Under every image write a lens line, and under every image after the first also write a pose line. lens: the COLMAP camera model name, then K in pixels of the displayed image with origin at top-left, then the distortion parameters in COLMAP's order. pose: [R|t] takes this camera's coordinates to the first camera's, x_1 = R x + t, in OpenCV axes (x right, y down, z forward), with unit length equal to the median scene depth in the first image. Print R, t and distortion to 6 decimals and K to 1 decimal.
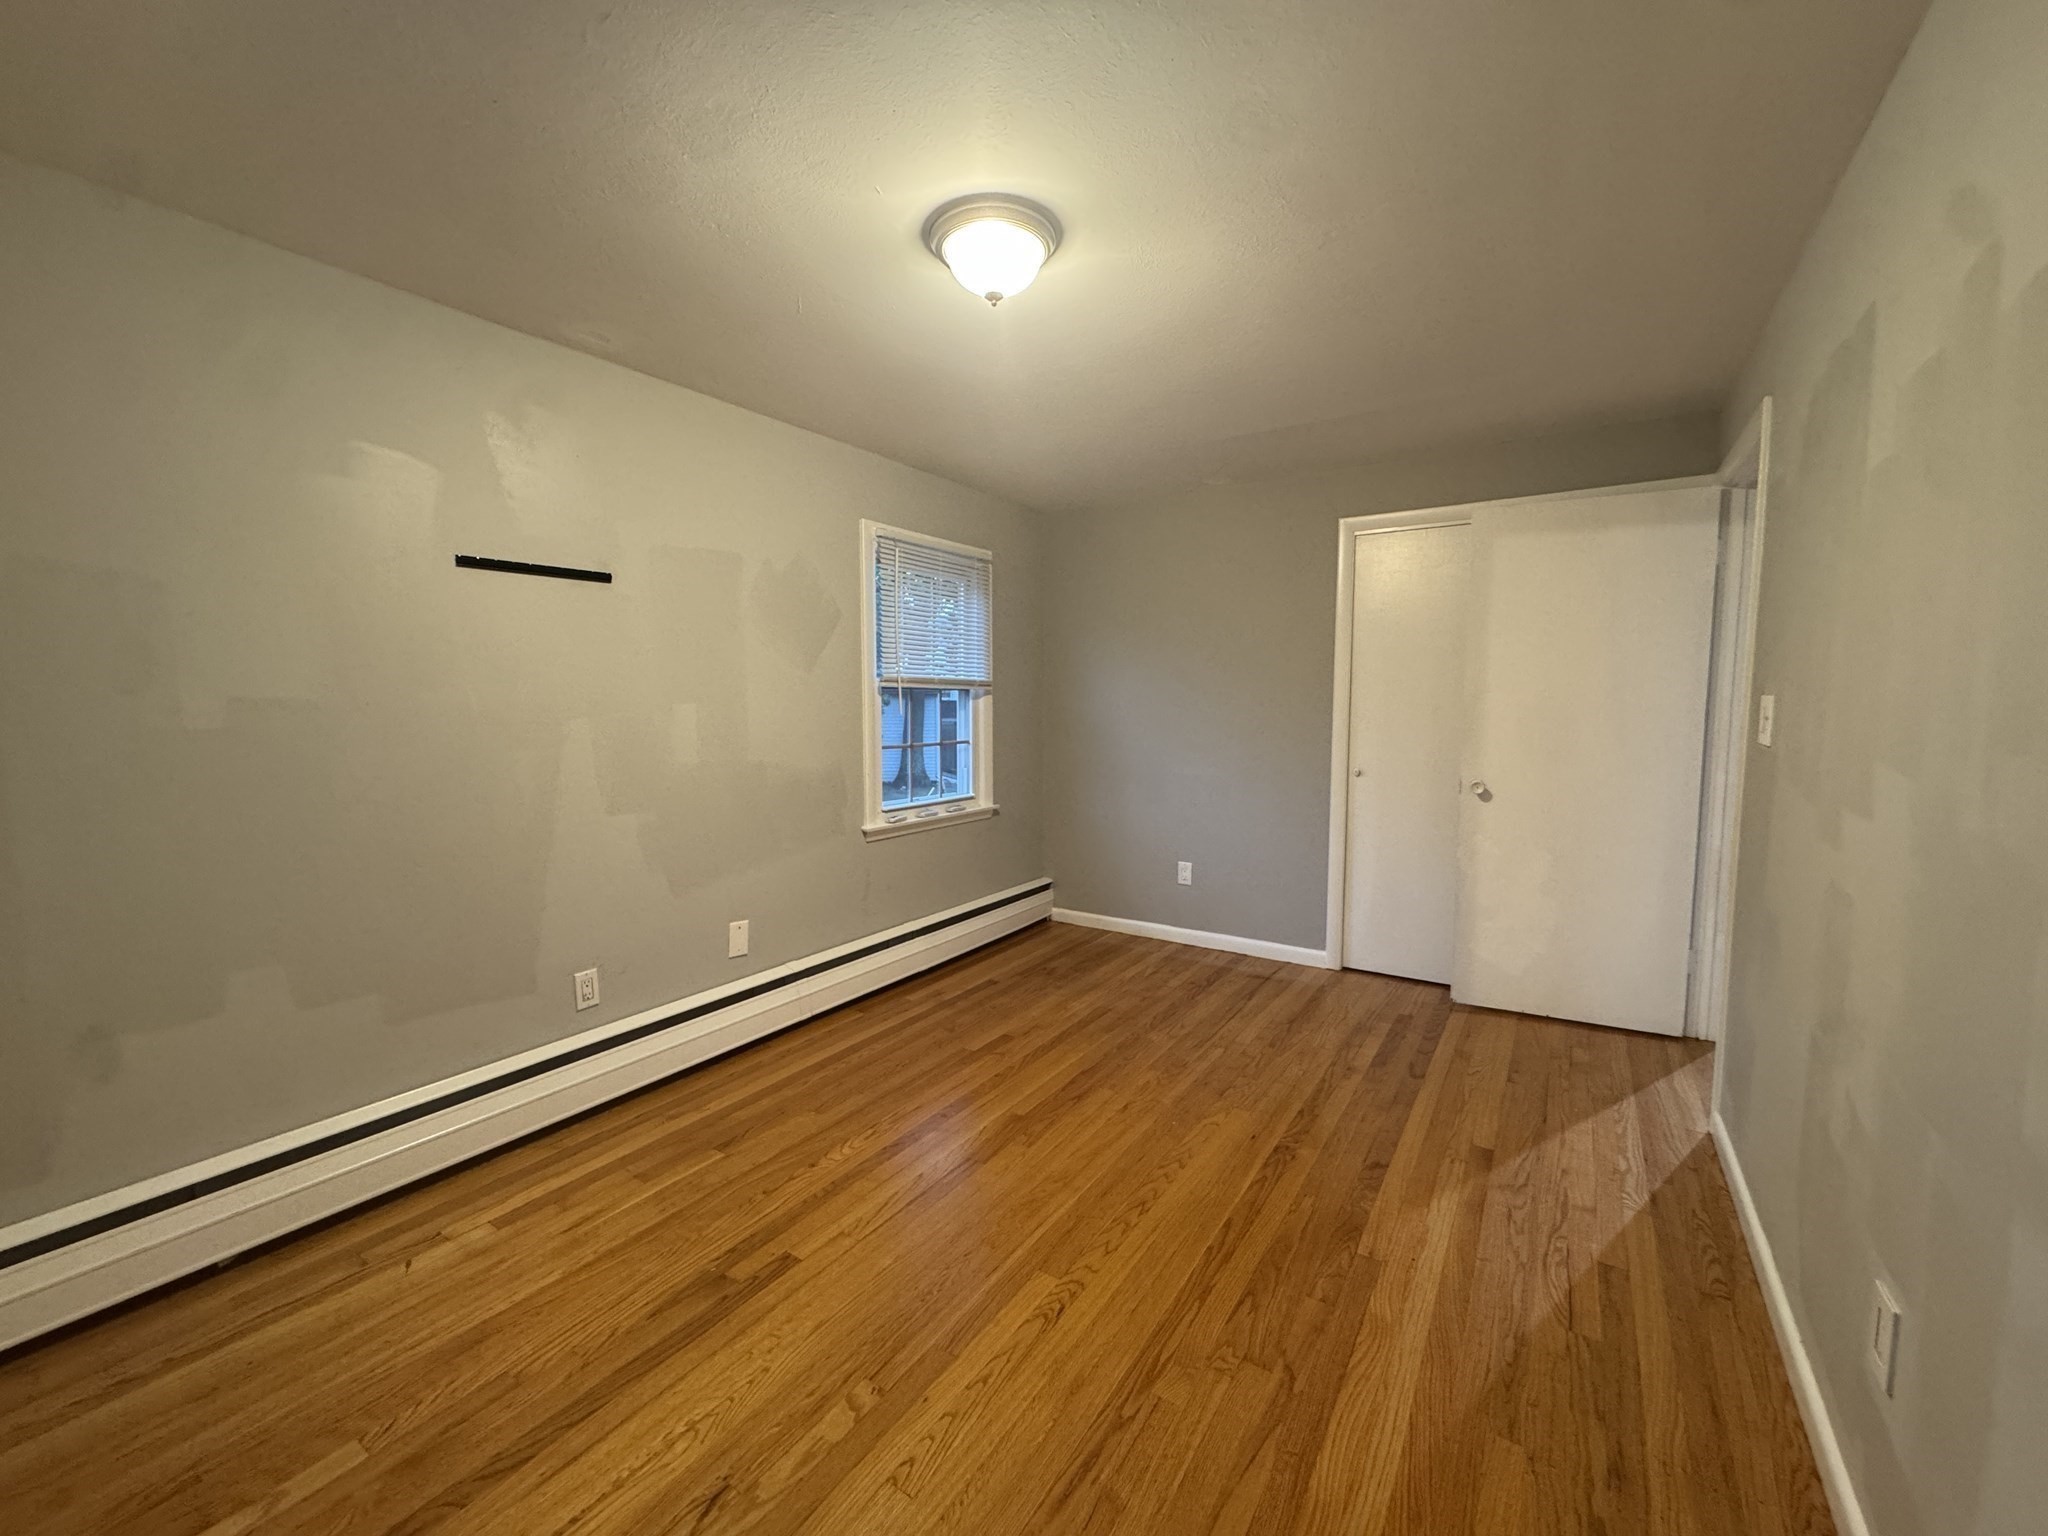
lens RADIAL K [[821.1, 0, 1021.6], [0, 821.1, 763.4], [0, 0, 1]] dist [-0.002066, 0.000075]
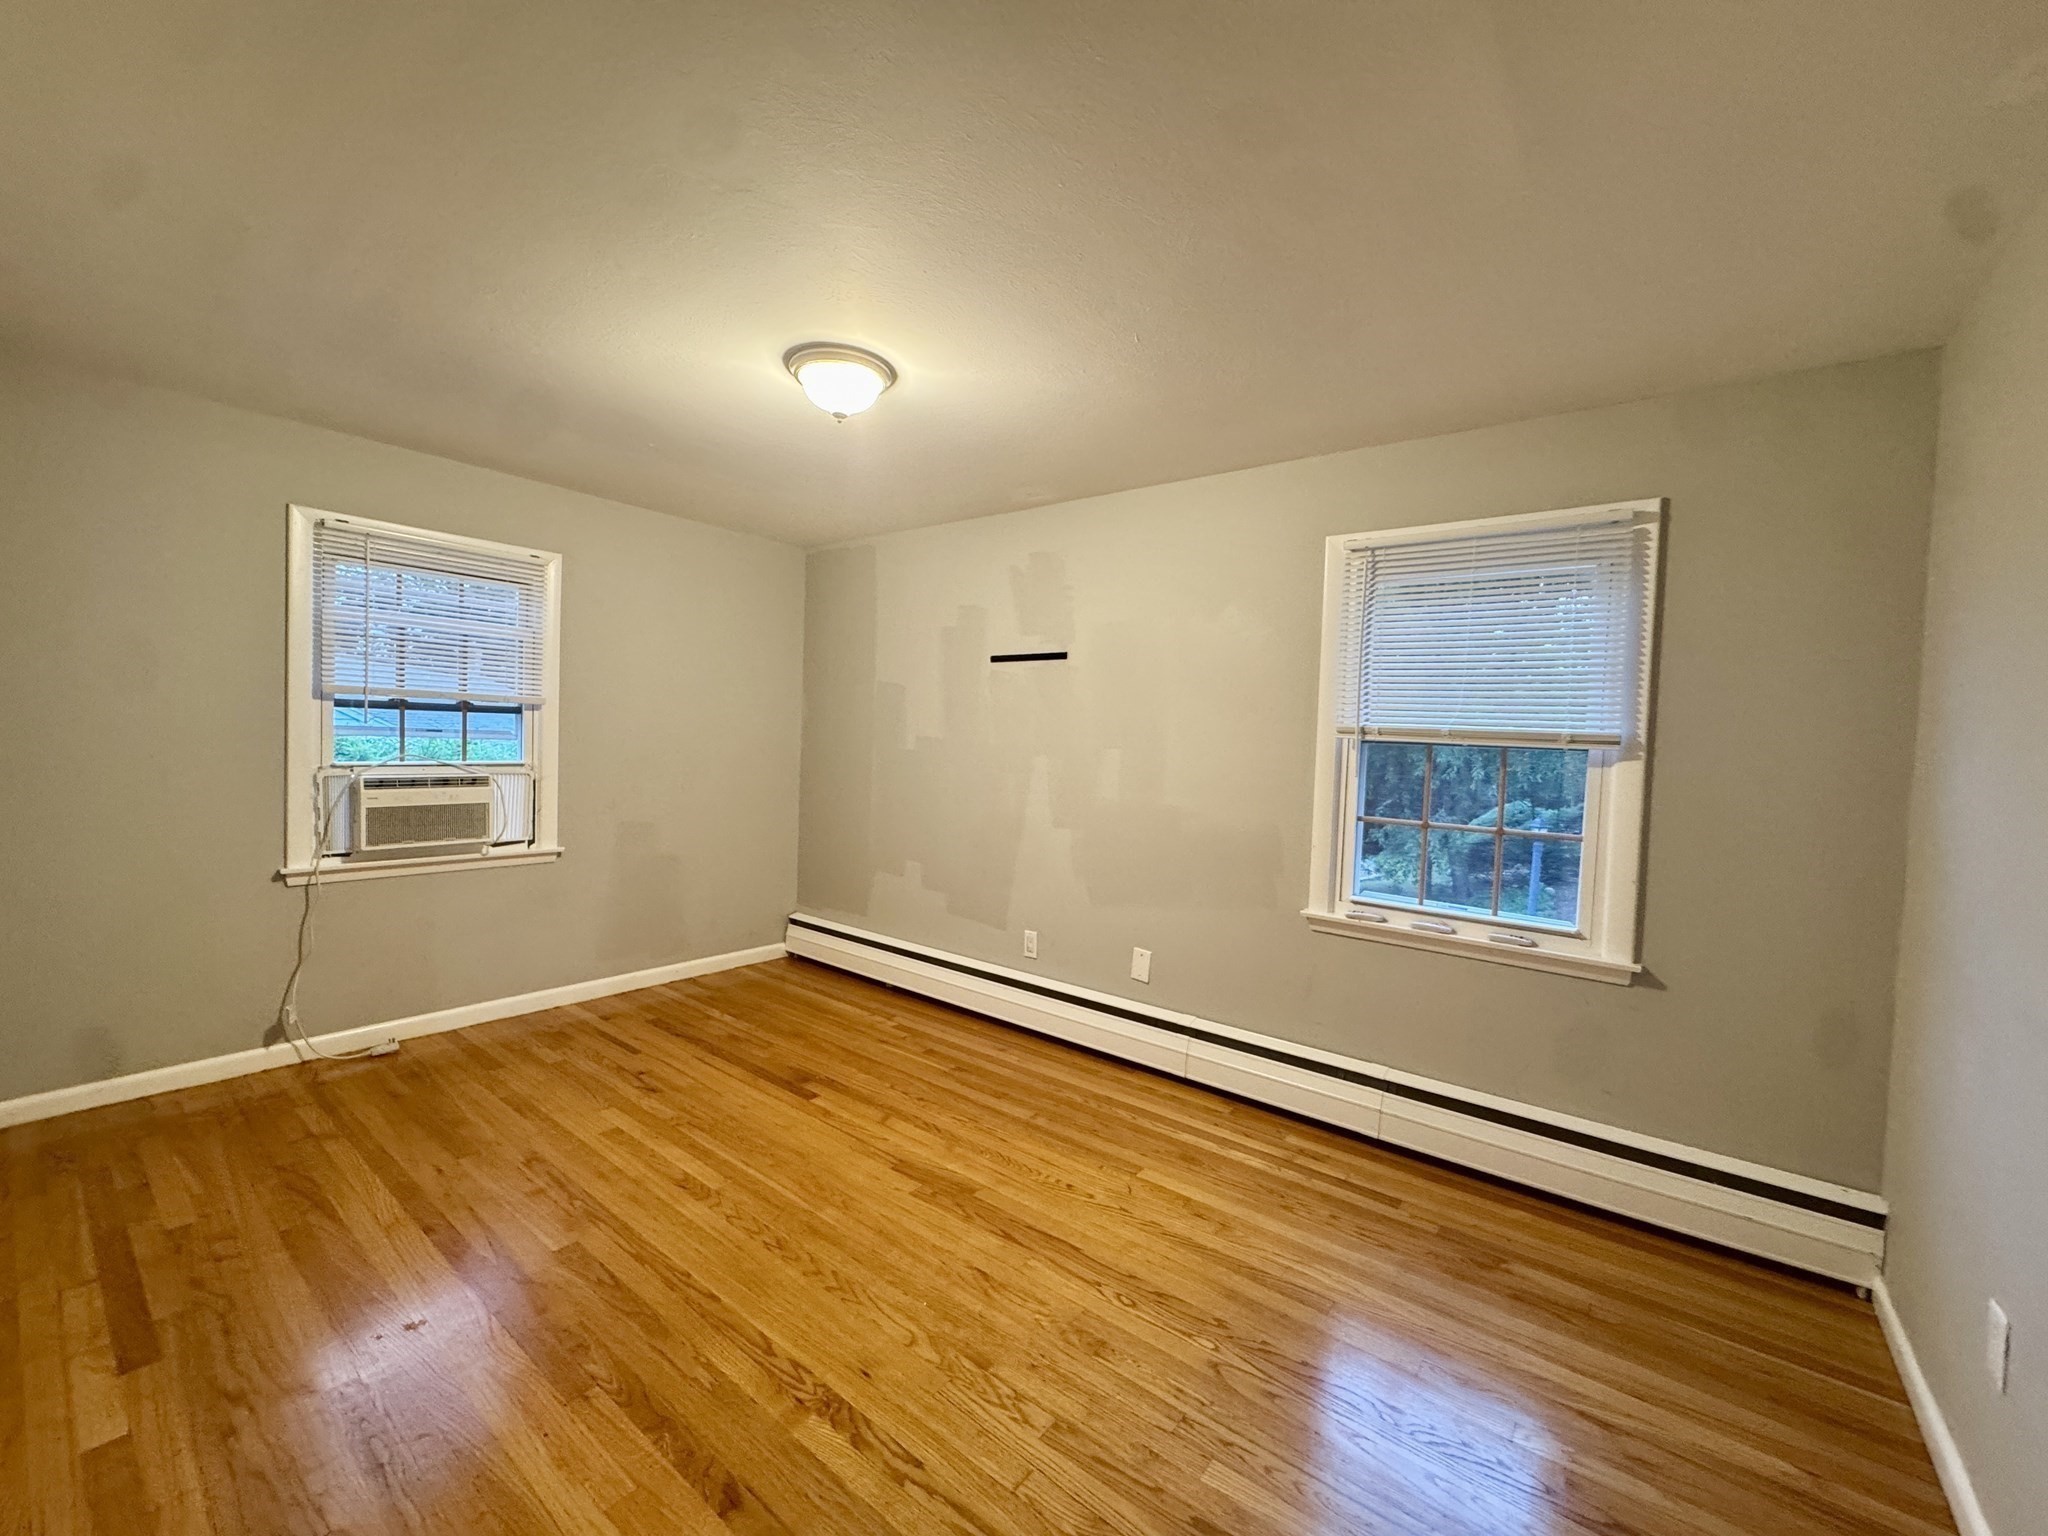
lens RADIAL K [[818.7, 0, 1022.7], [0, 818.7, 770.0], [0, 0, 1]] dist [-0.004681, 0.000327]
pose [[-0.074799, 0.038394, -0.996459, 0.746455], [-0.115854, 0.992157, 0.046924, -0.077678], [0.990446, 0.118954, -0.069764, 0.888935]]
